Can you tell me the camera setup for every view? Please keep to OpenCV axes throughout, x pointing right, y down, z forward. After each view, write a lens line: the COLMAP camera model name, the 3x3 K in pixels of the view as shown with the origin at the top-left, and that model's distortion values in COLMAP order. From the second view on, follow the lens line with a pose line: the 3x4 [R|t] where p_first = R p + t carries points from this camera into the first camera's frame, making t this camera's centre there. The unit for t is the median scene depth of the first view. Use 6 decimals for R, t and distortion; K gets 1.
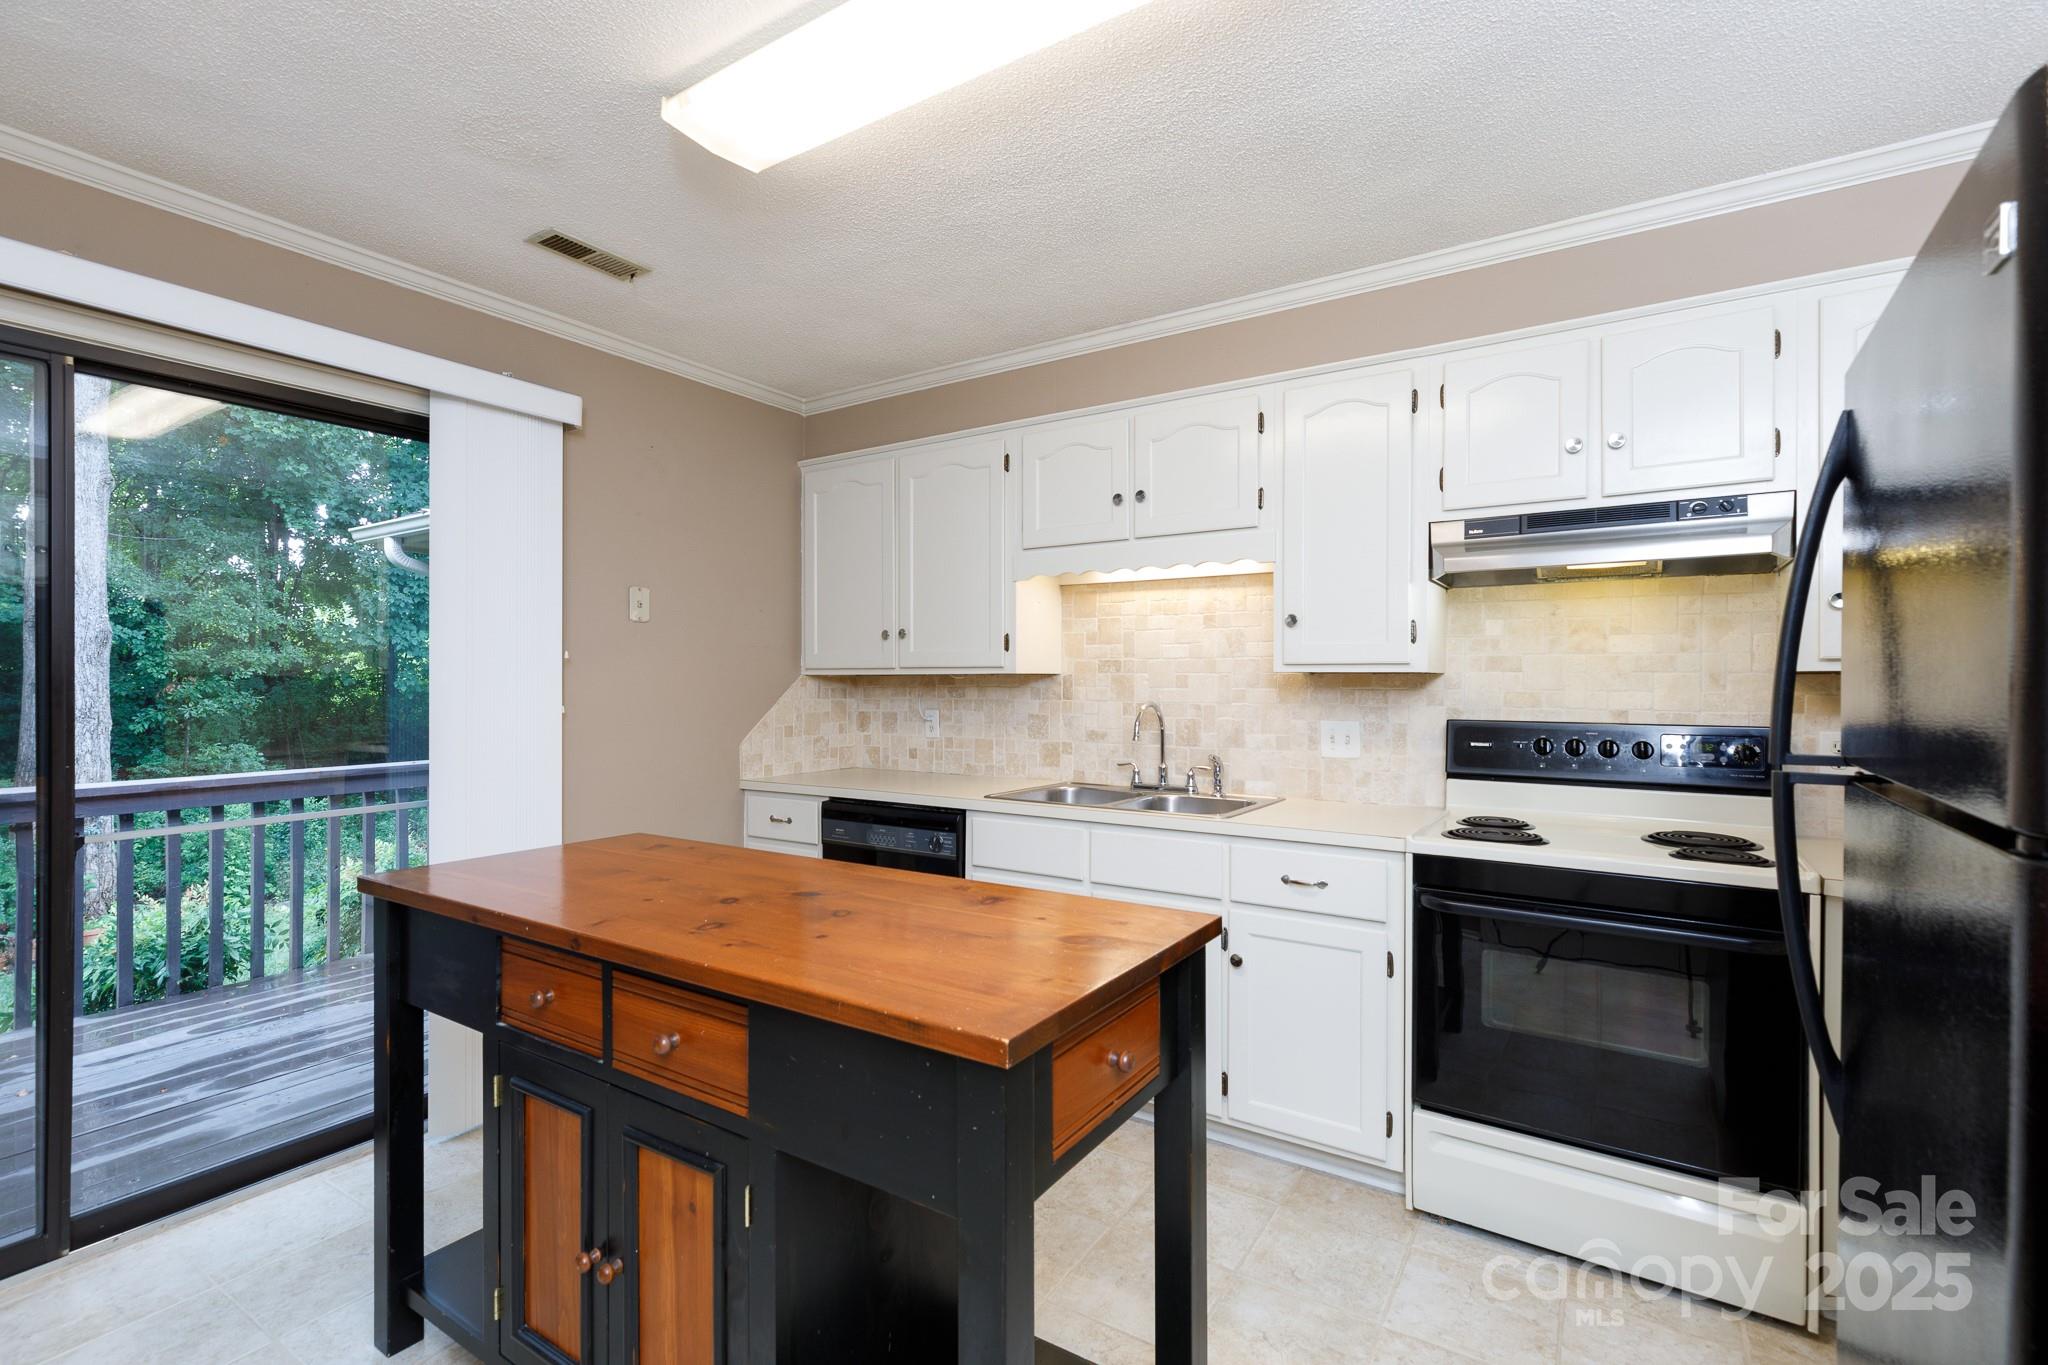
lens RADIAL K [[918.5, 0, 1024.0], [0, 918.5, 682.5], [0, 0, 1]] dist [0.000070, 0.000145]
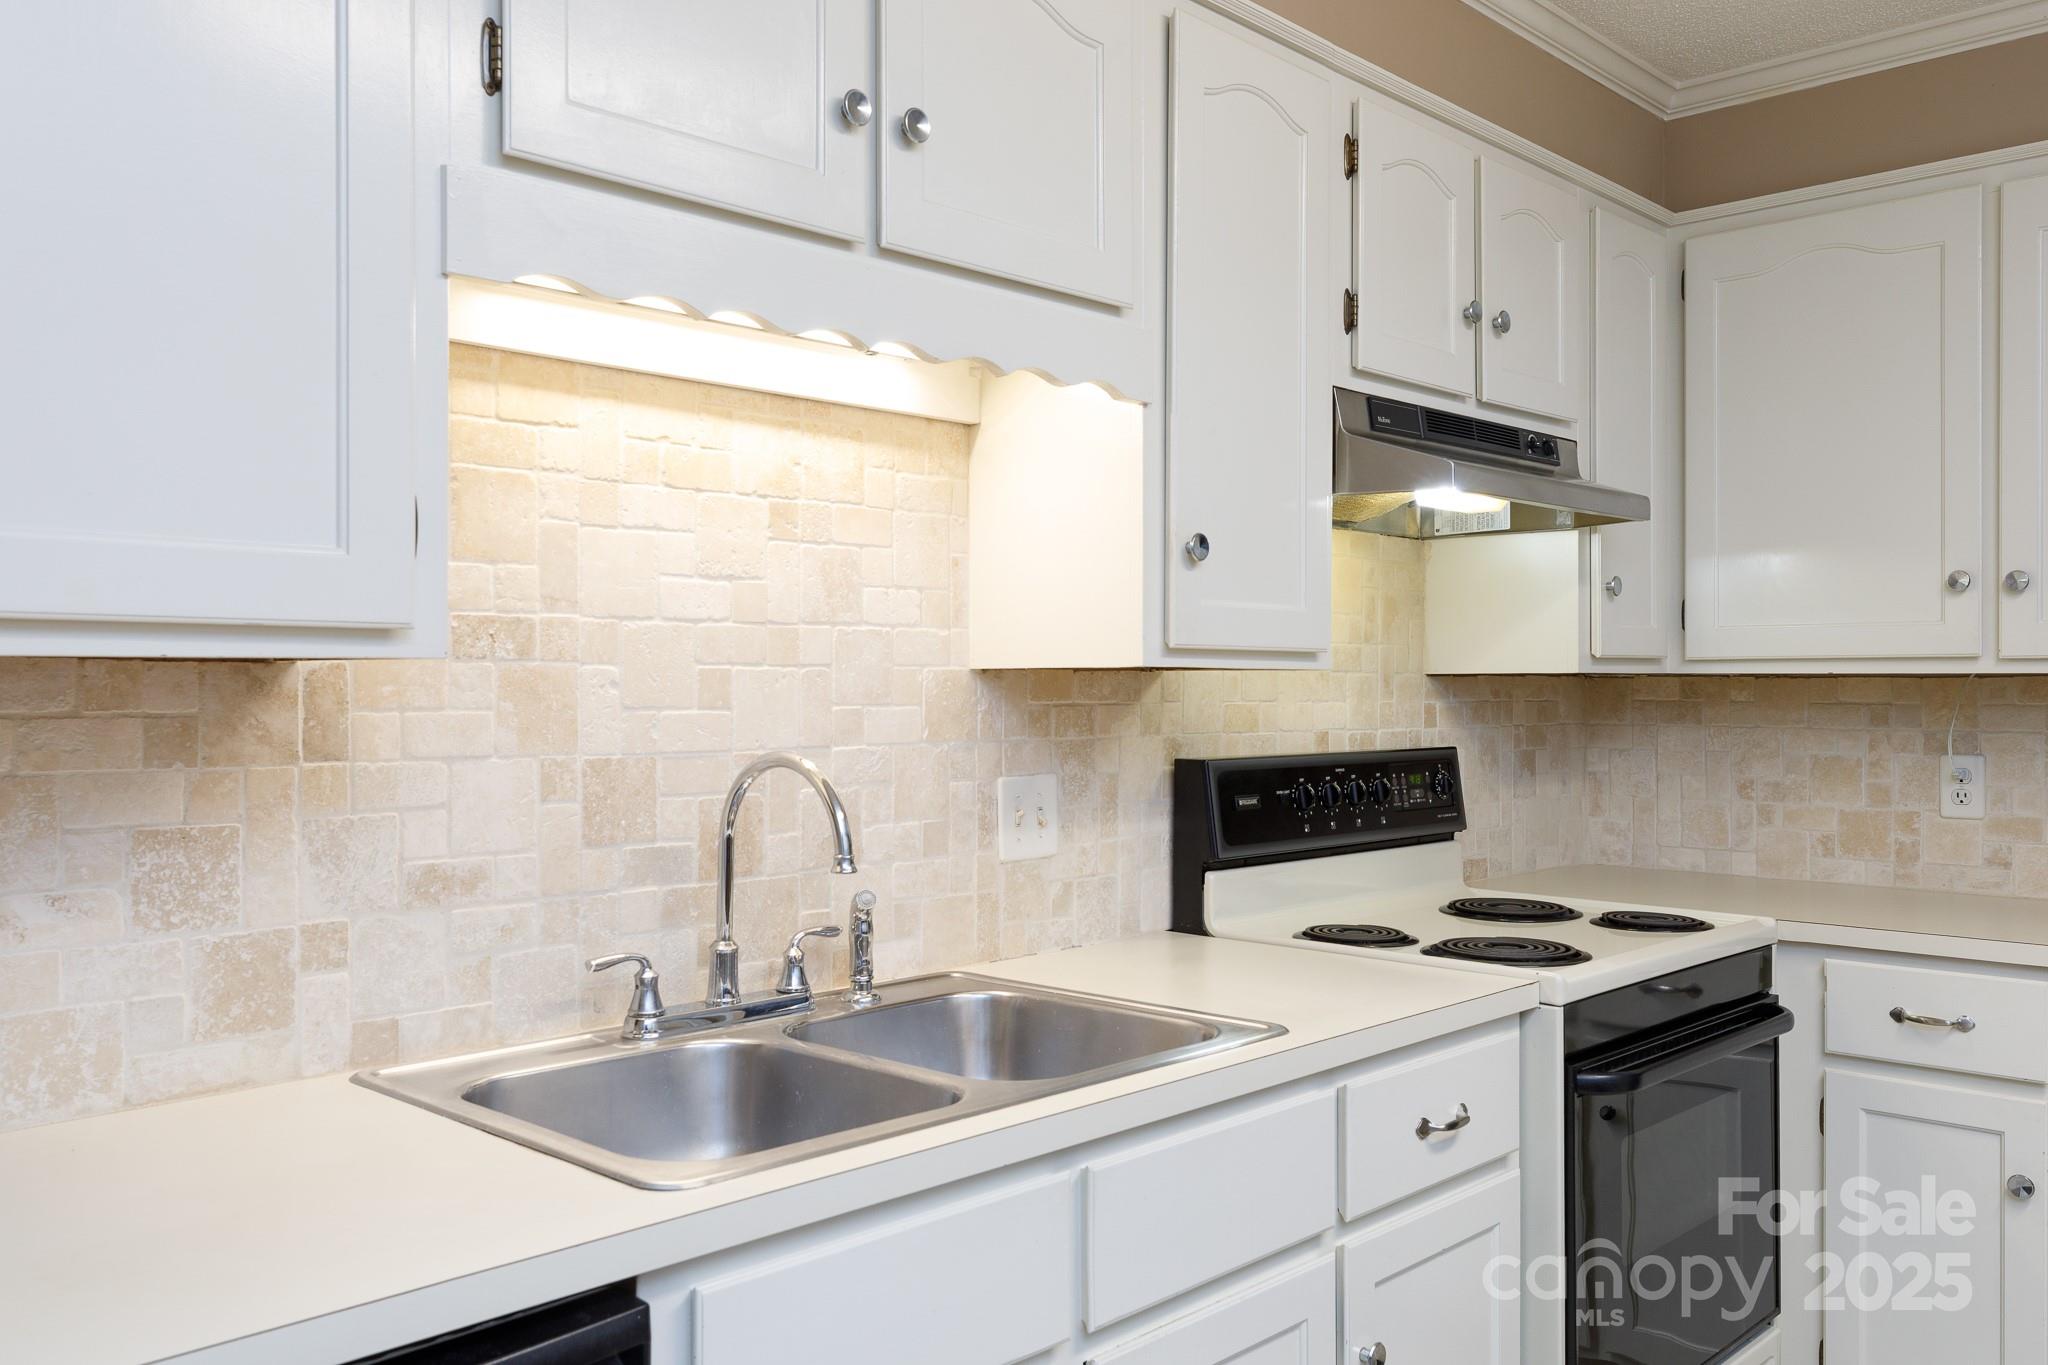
lens RADIAL K [[1647.3, 0, 1013.1], [0, 1647.3, 692.3], [0, 0, 1]] dist [0.000491, 0.000573]
pose [[0.184614, -0.005973, 0.982793, -0.414124], [0.002193, 0.999982, 0.005666, -0.003320], [-0.982809, 0.001109, 0.184624, 0.792591]]
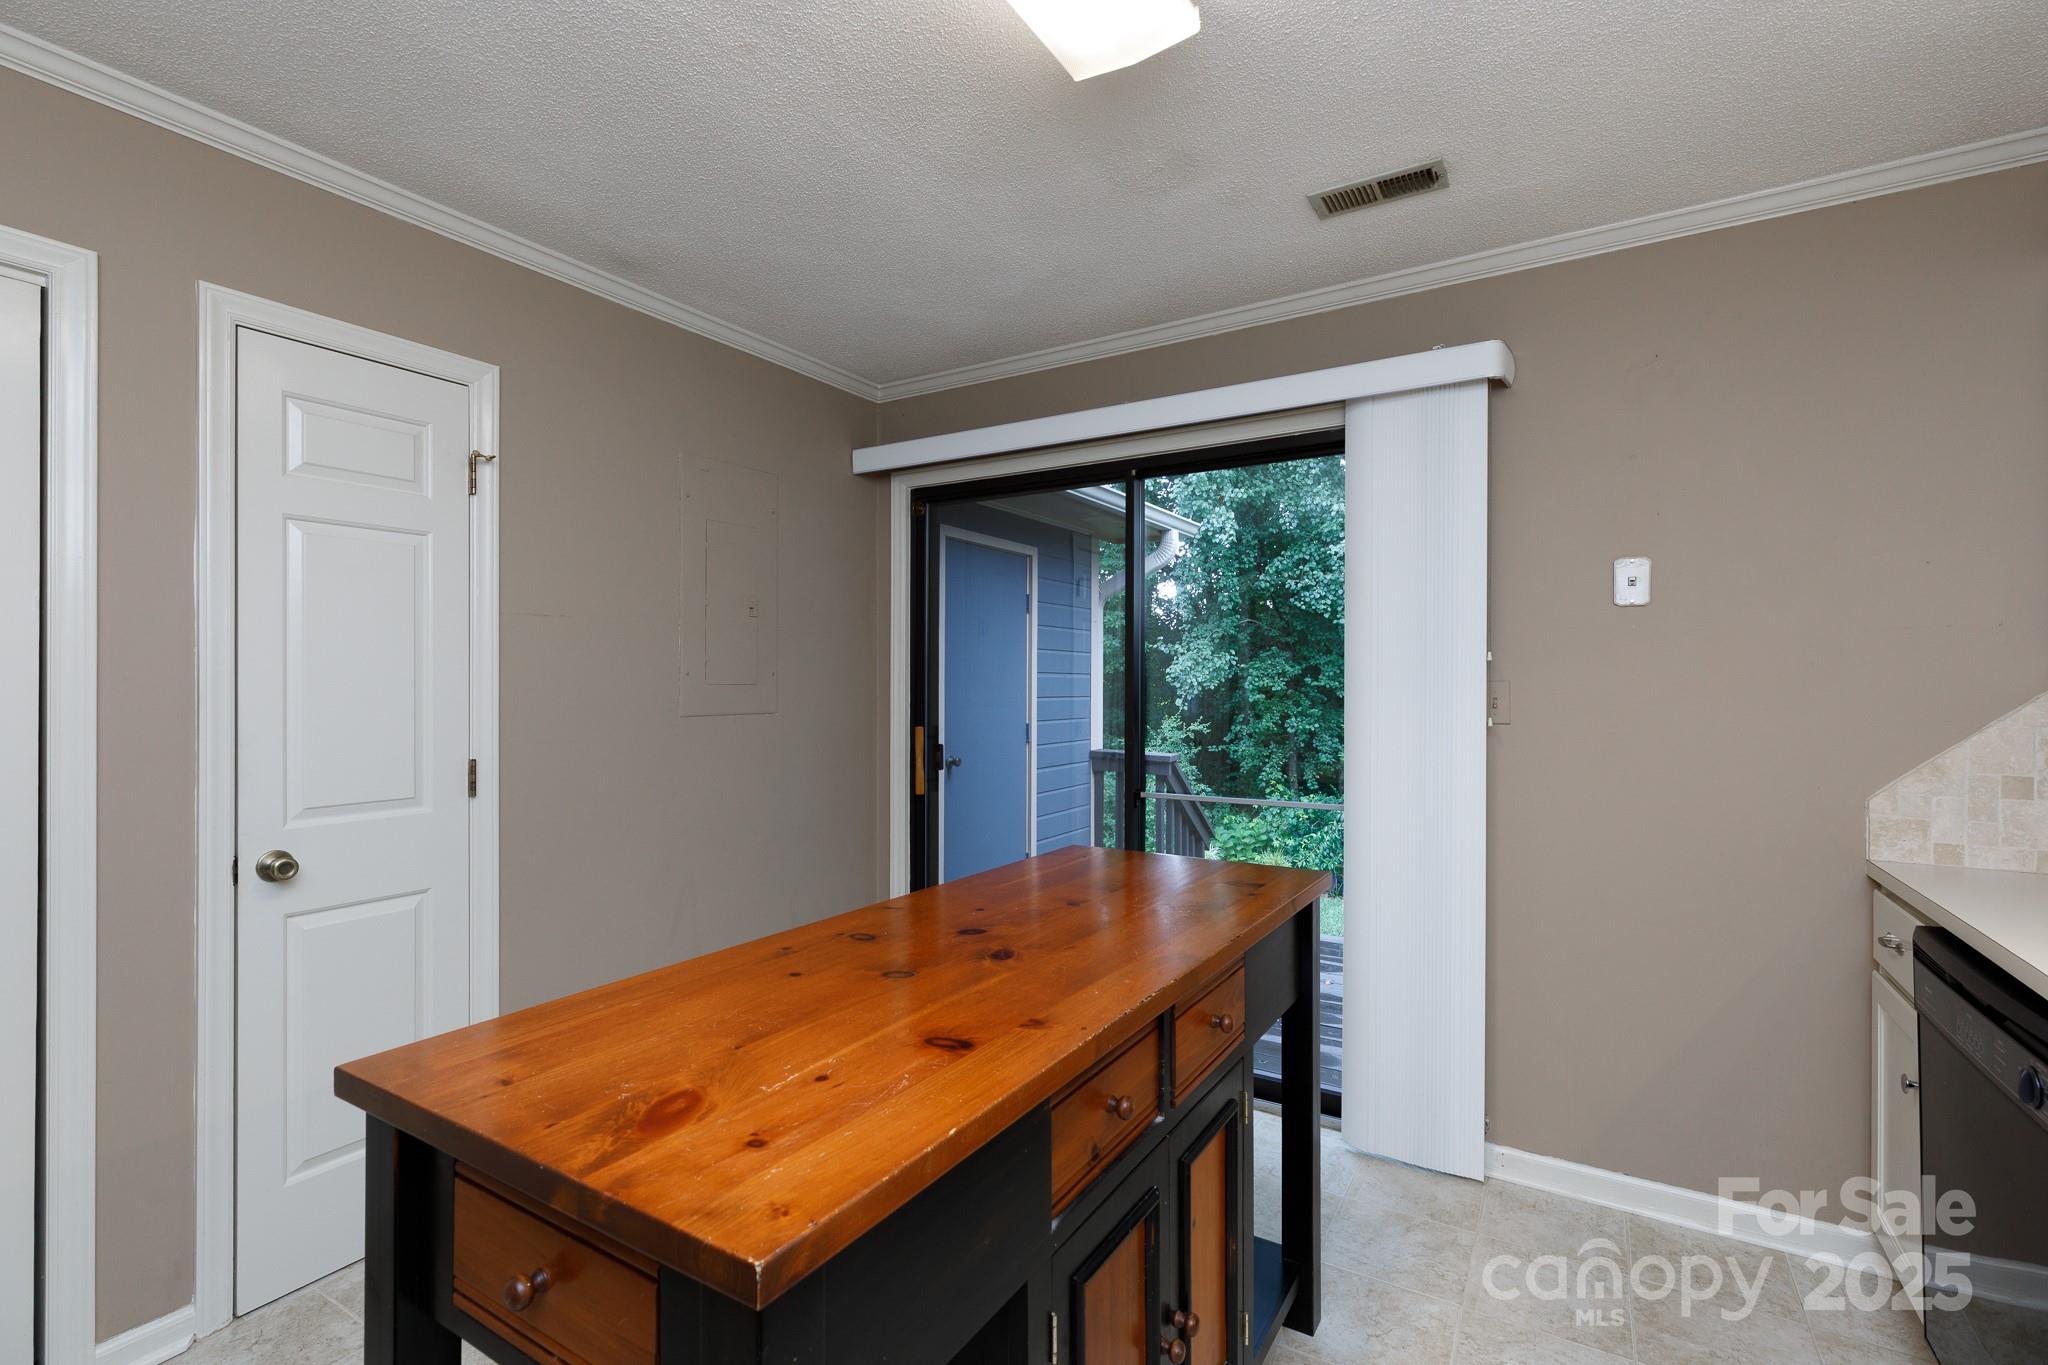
lens RADIAL K [[918.5, 0, 1024.0], [0, 918.5, 682.5], [0, 0, 1]] dist [0.000070, 0.000145]
pose [[0.033105, -0.005323, -0.999438, 0.286514], [-0.003597, 0.999979, -0.005445, -0.001099], [0.999445, 0.003775, 0.033085, 0.503464]]
